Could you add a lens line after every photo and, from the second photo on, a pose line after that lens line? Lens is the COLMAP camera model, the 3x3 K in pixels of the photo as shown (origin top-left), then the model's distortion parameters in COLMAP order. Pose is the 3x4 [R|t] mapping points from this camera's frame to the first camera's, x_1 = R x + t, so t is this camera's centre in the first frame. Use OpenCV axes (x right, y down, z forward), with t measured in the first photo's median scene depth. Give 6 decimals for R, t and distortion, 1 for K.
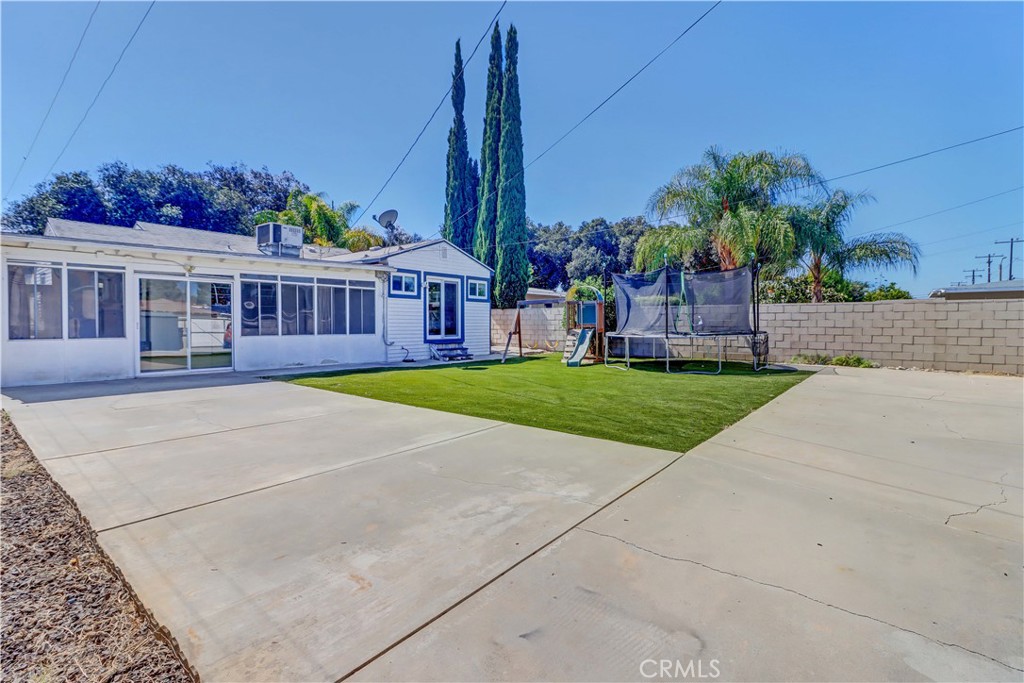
lens RADIAL K [[468.0, 0, 515.7], [0, 468.0, 336.3], [0, 0, 1]] dist [0.003093, -0.001810]
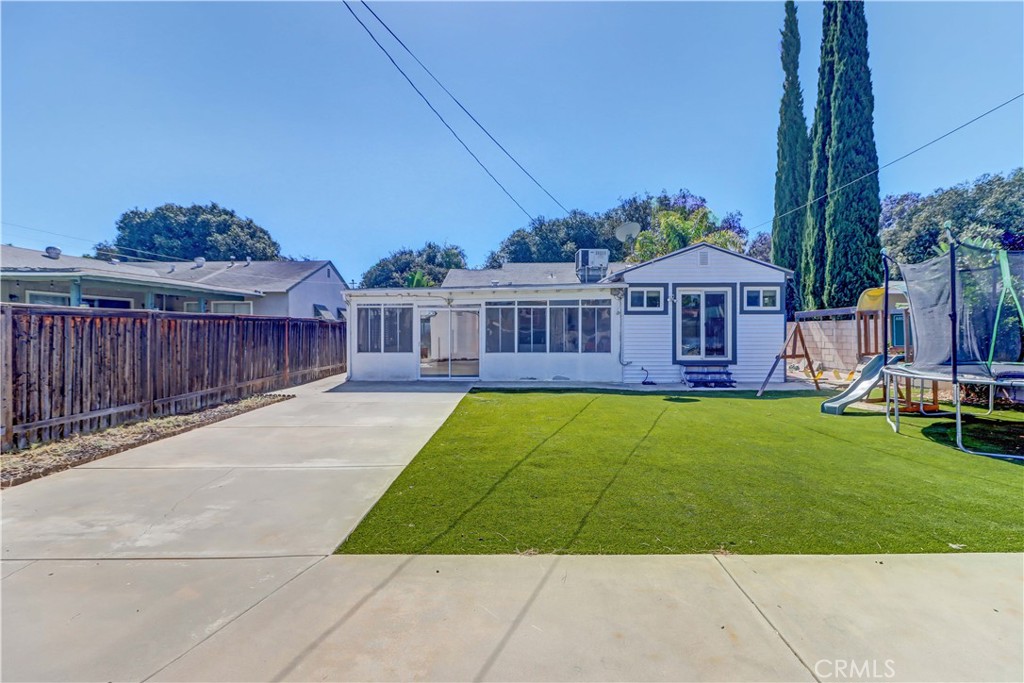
lens RADIAL K [[468.0, 0, 514.3], [0, 468.0, 336.0], [0, 0, 1]] dist [0.003093, -0.001810]
pose [[0.620299, 0.003362, -0.784358, 0.301814], [-0.017972, 0.999789, -0.009928, -0.023935], [0.784160, 0.020255, 0.620229, 0.210861]]
